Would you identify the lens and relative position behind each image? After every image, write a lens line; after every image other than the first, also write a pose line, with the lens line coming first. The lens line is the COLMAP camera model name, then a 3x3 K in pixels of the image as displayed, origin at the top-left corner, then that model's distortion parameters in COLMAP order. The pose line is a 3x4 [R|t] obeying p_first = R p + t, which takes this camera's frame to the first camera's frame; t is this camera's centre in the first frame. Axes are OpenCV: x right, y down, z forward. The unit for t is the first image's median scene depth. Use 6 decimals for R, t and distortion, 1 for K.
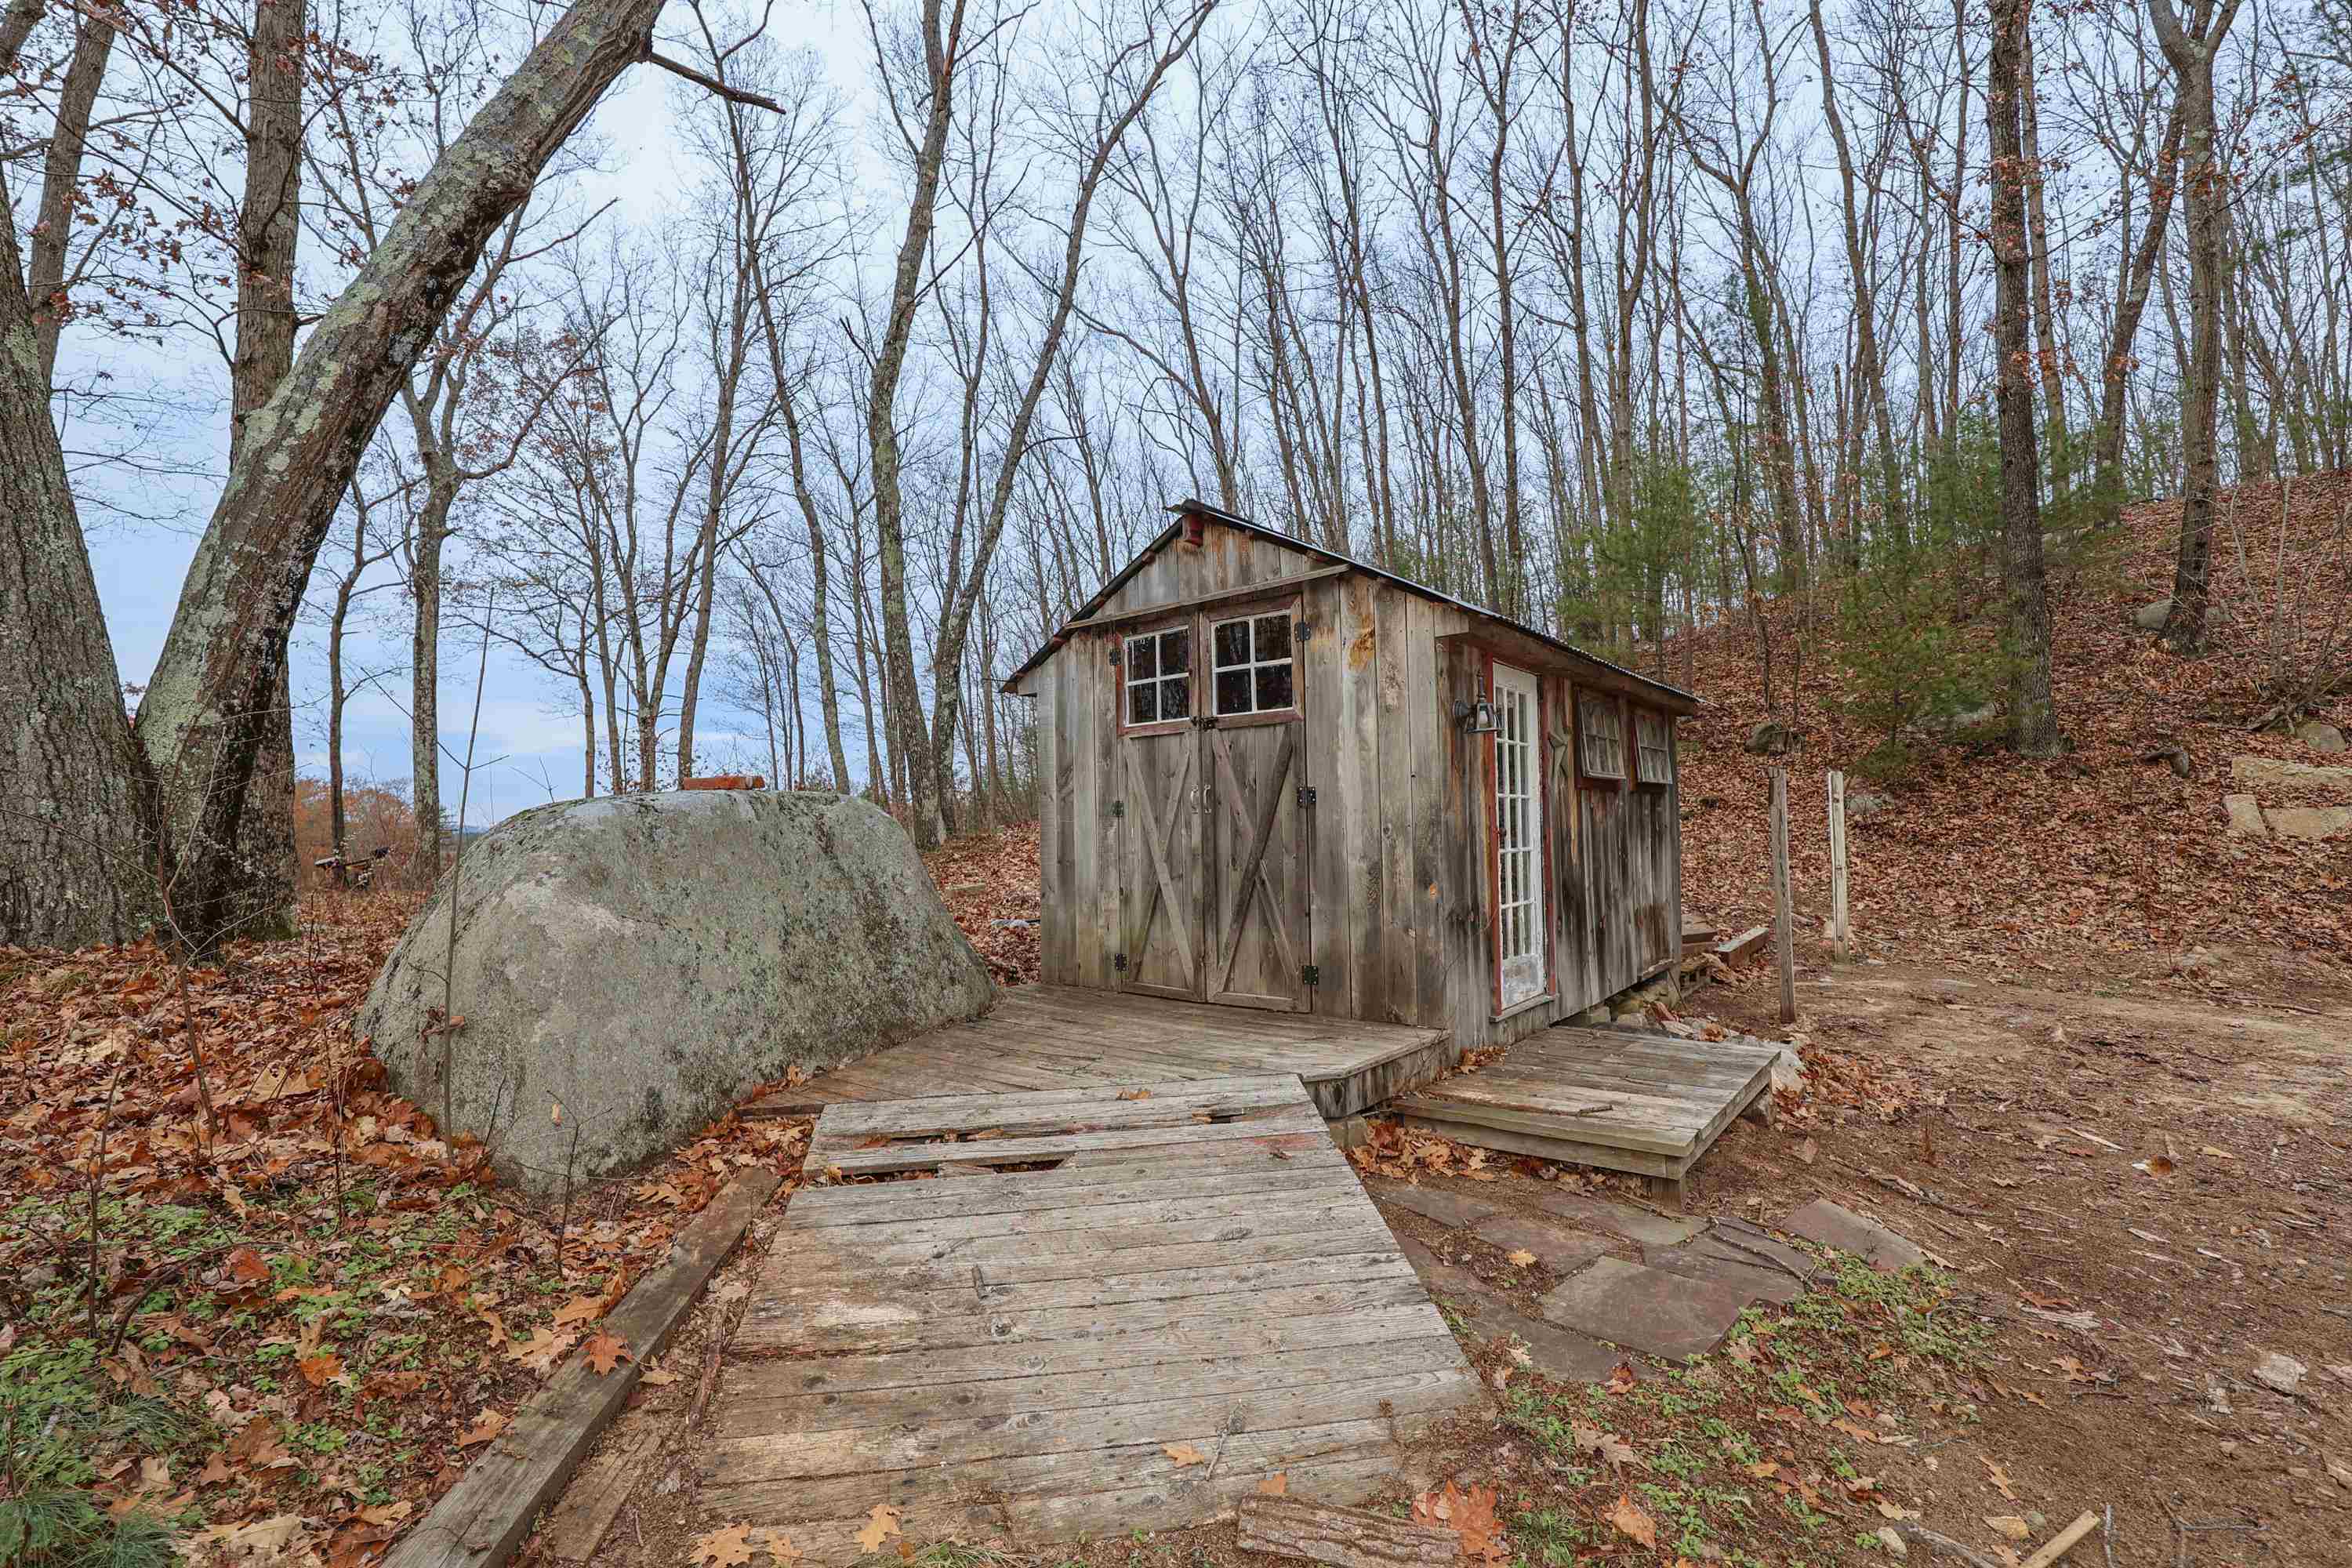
lens RADIAL K [[1001.8, 0, 1190.6], [0, 1001.8, 786.2], [0, 0, 1]] dist [0.000005, -0.000617]
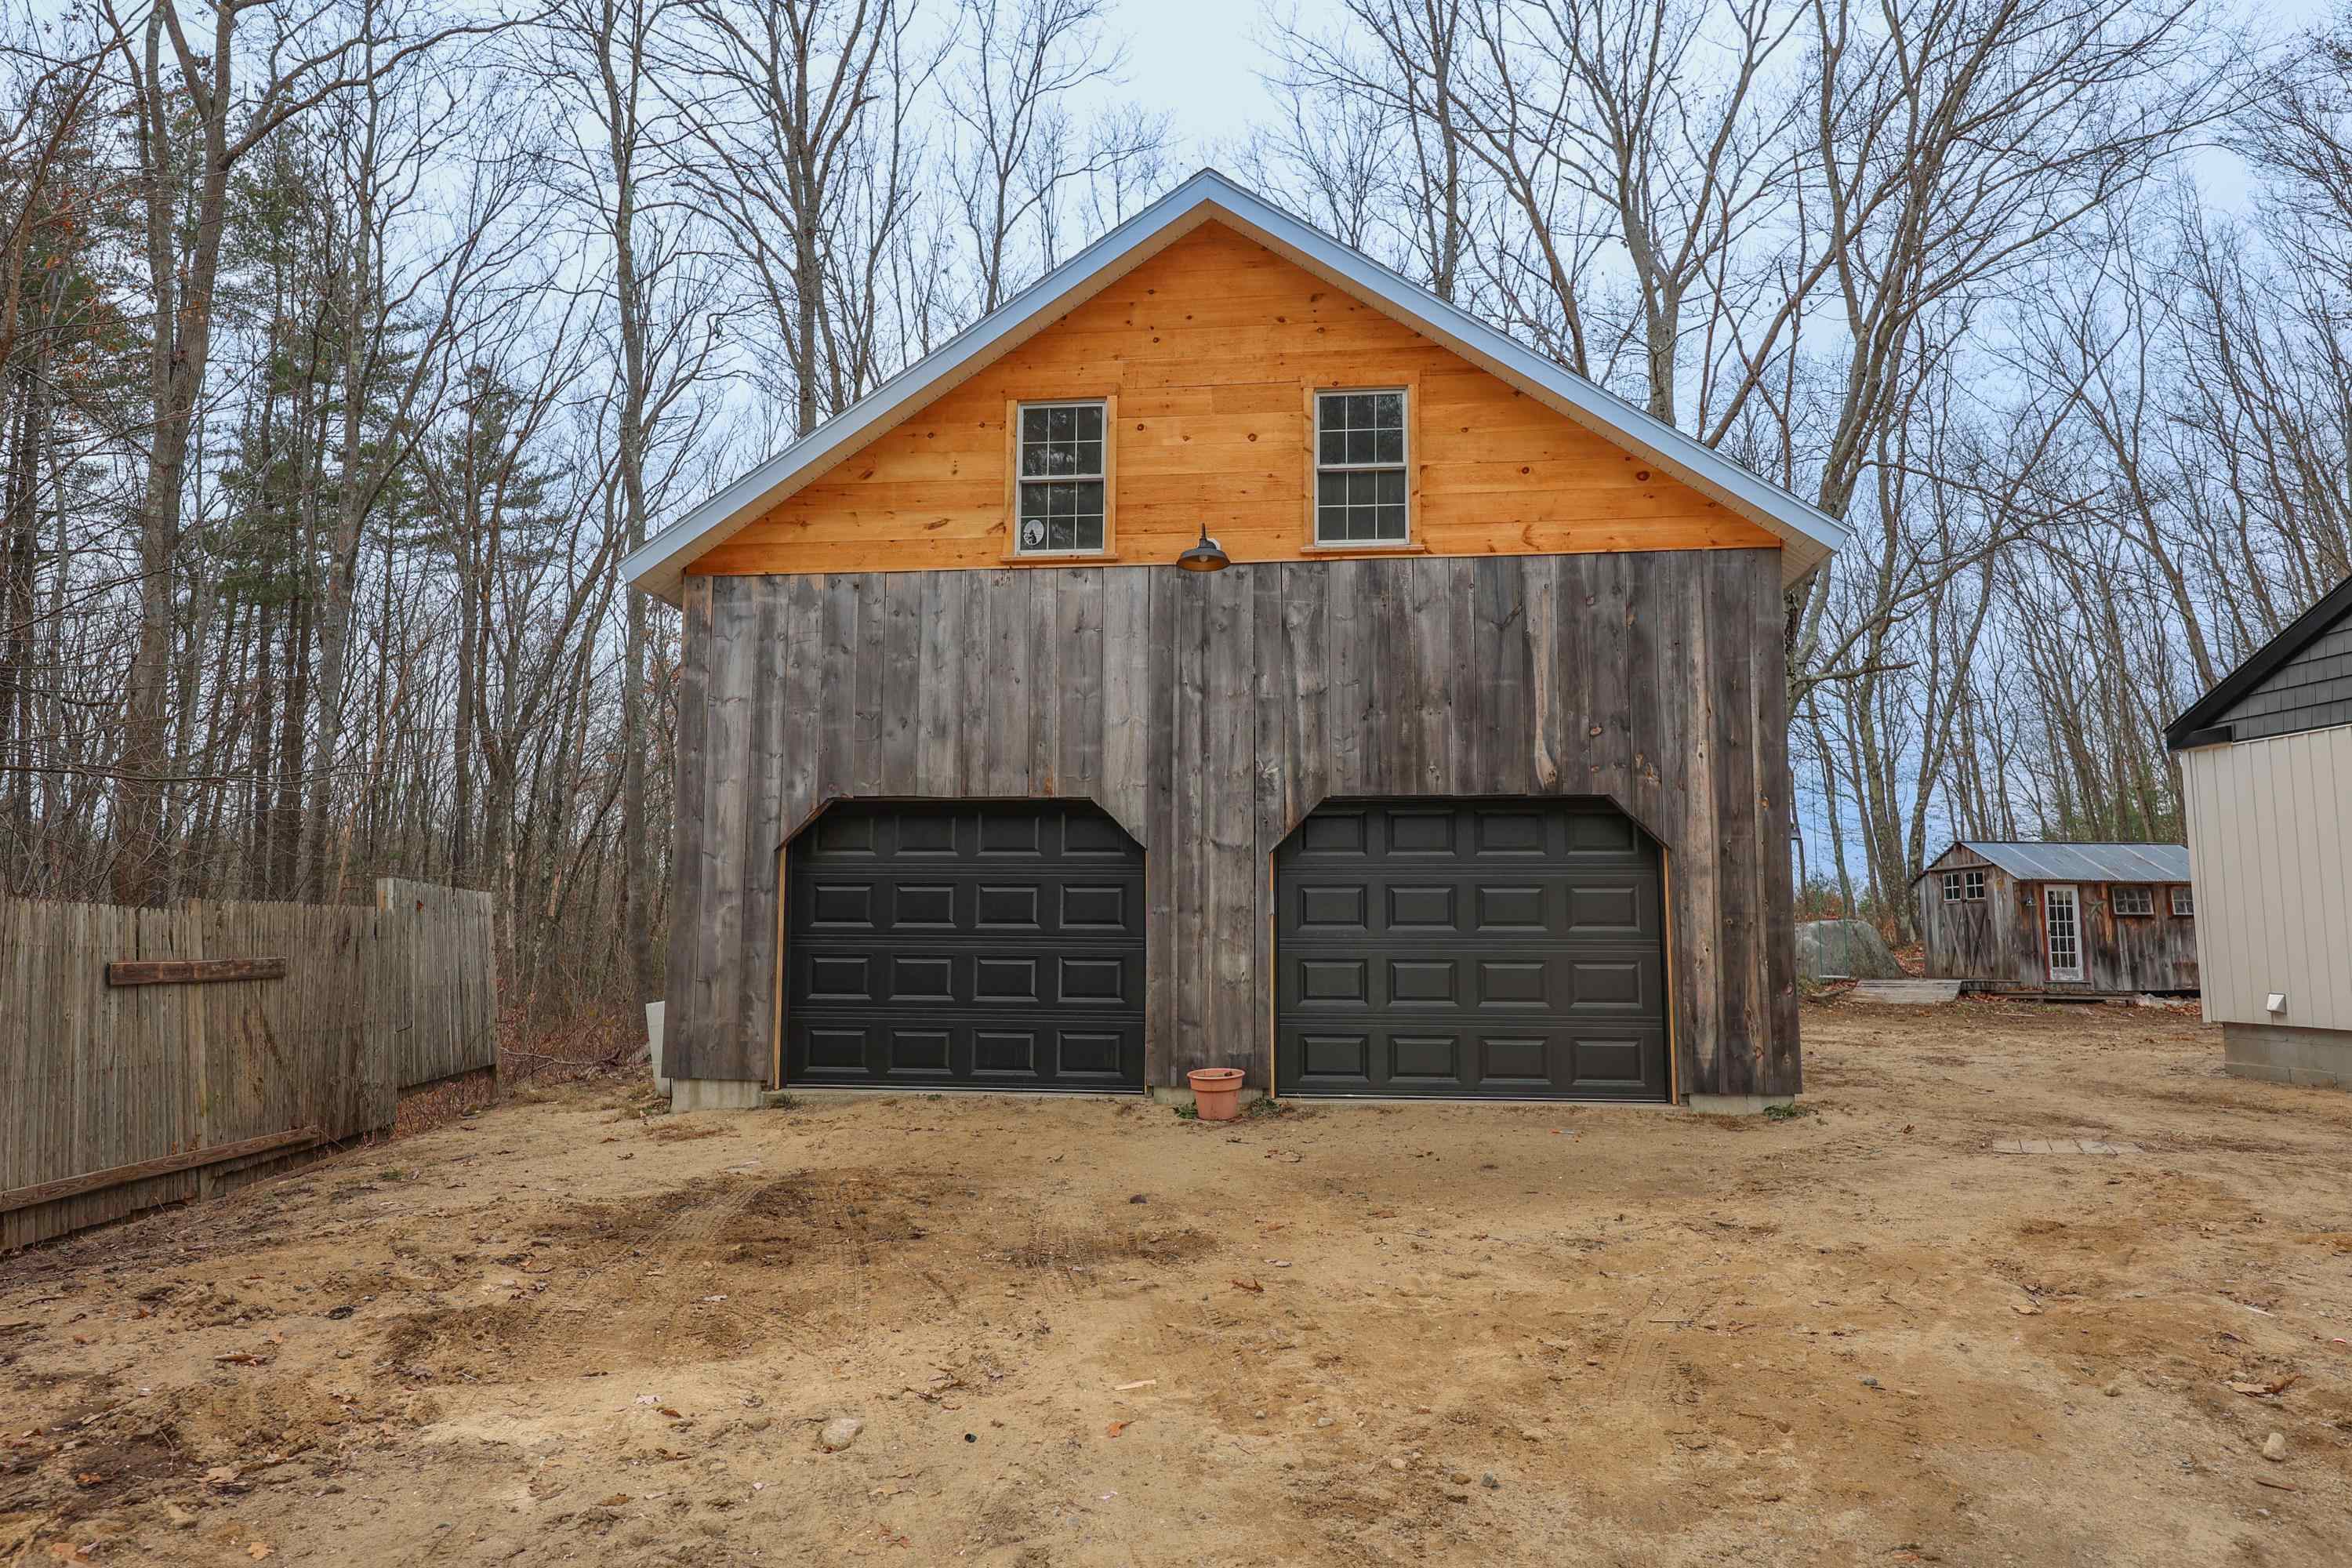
lens RADIAL K [[1423.1, 0, 1179.1], [0, 1423.1, 787.7], [0, 0, 1]] dist [-0.000238, -0.000228]
pose [[0.722070, -0.061675, -0.689065, 1.340089], [0.014316, 0.997137, -0.074248, -0.111671], [0.691671, 0.043748, 0.720886, -4.101858]]
